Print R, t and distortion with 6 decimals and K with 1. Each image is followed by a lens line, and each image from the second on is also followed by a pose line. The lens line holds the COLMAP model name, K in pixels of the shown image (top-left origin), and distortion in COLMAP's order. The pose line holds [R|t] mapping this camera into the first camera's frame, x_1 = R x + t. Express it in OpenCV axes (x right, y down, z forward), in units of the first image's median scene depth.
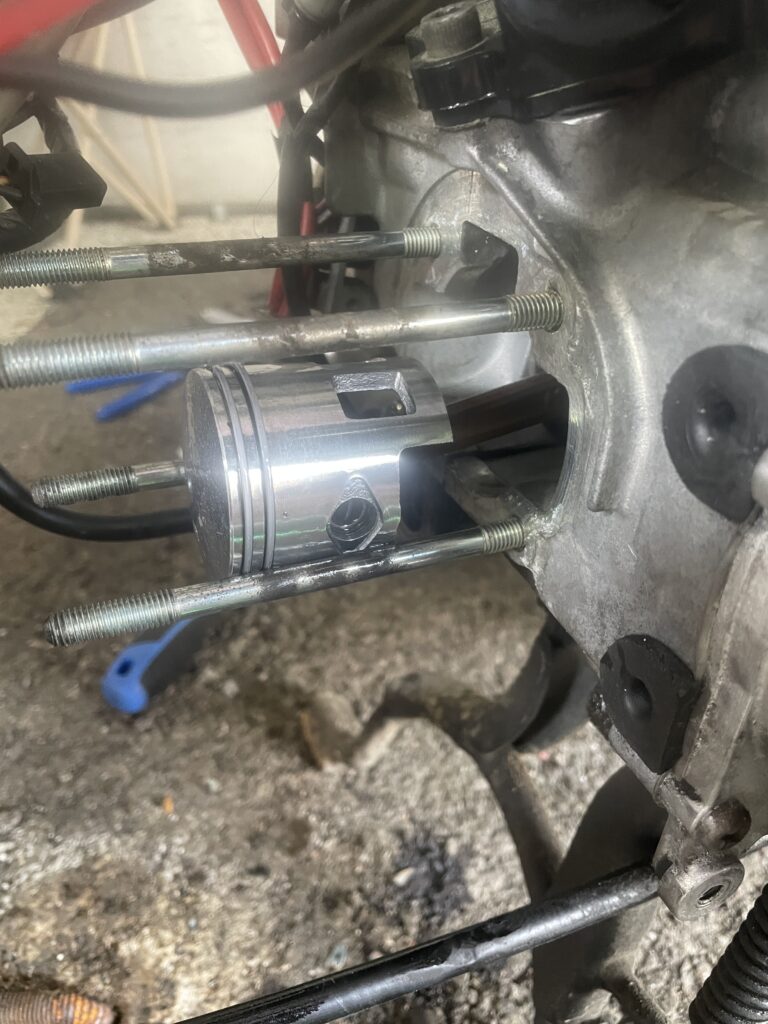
lens RADIAL K [[792.2, 0, 381.8], [0, 792.2, 507.0], [0, 0, 1]] dist [0.057155, -0.107644]
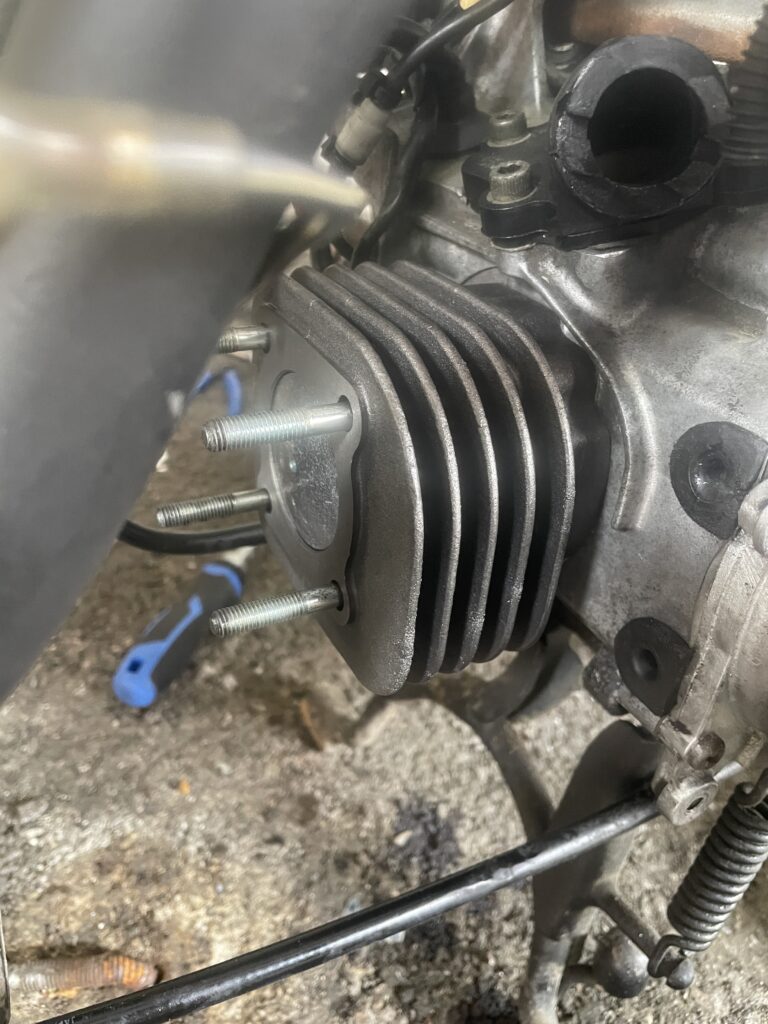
lens RADIAL K [[792.2, 0, 379.4], [0, 792.2, 505.4], [0, 0, 1]] dist [0.057155, -0.107644]
pose [[0.994982, -0.009745, 0.099577, -0.114997], [0.009885, 0.999951, -0.000915, -0.016153], [-0.099563, 0.001894, 0.995029, -0.140888]]
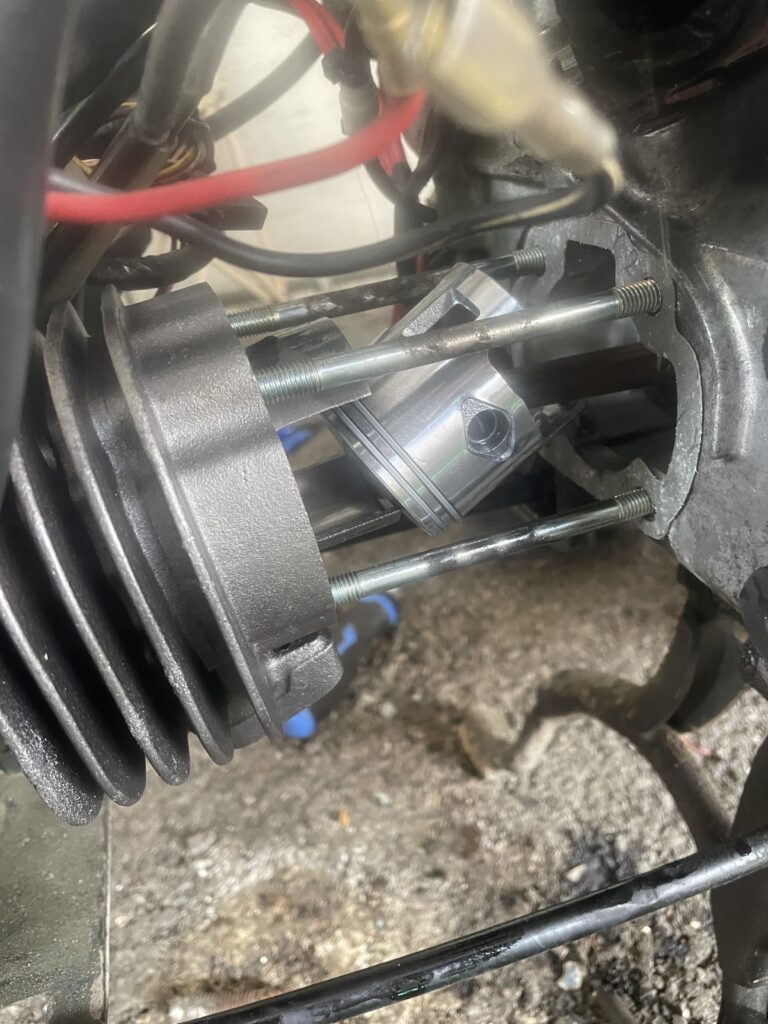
lens RADIAL K [[792.2, 0, 374.9], [0, 792.2, 510.6], [0, 0, 1]] dist [0.057155, -0.107644]
pose [[0.981770, -0.110661, -0.154535, -0.017136], [0.100998, 0.992487, -0.069059, 0.043582], [0.161016, 0.052192, 0.985571, -0.080010]]
